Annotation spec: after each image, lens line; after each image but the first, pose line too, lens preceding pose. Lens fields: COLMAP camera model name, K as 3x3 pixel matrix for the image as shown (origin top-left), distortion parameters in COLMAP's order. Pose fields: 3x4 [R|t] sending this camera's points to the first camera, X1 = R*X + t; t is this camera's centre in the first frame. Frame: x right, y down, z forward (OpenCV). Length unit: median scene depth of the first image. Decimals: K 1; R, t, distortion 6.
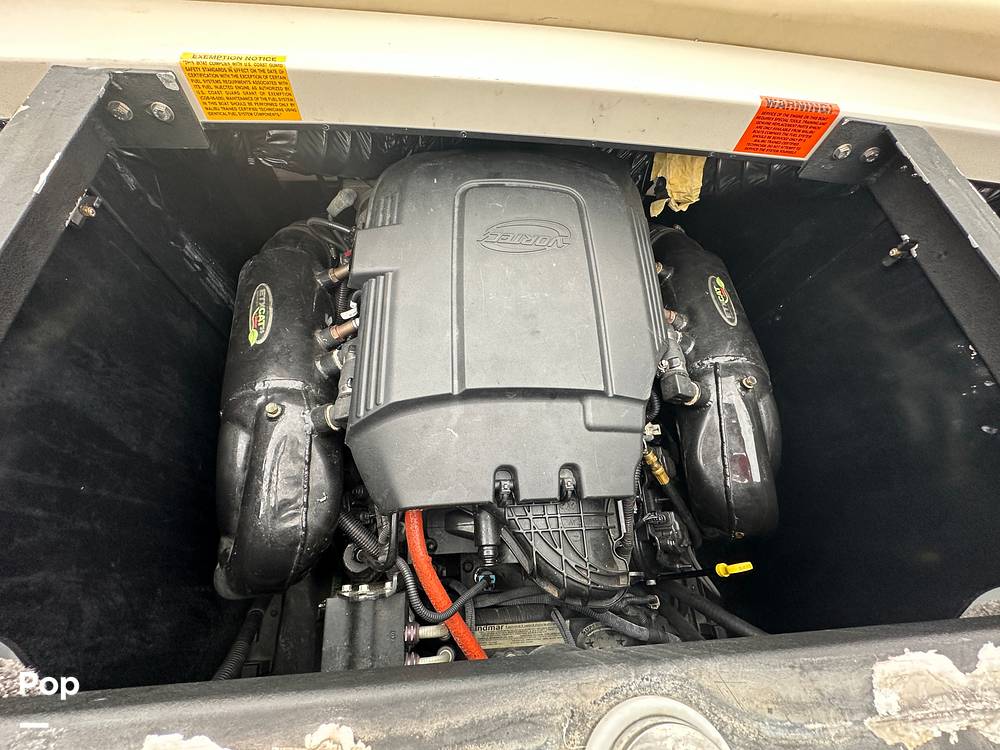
lens RADIAL K [[434.0, 0, 503.1], [0, 434.0, 377.2], [0, 0, 1]] dist [-0.006717, 0.001775]
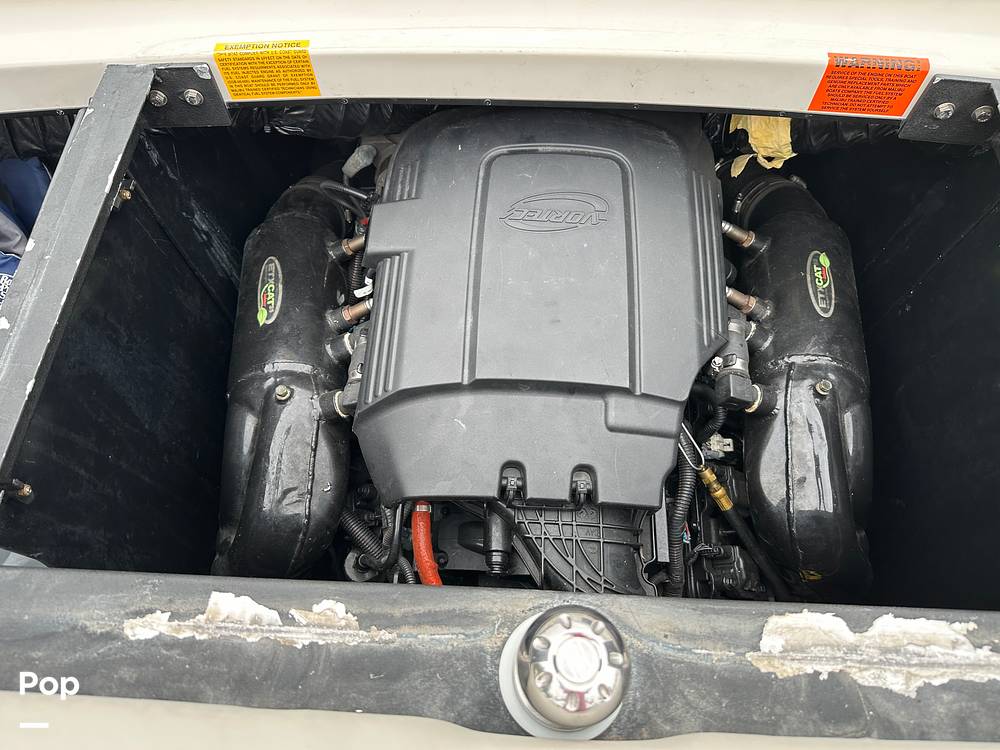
lens RADIAL K [[707.3, 0, 503.4], [0, 707.3, 381.3], [0, 0, 1]] dist [0.036948, -0.045414]
pose [[0.988018, 0.041448, -0.148669, 0.192285], [-0.041143, 0.999140, 0.005125, 0.020720], [0.148754, 0.001053, 0.988874, -0.491963]]
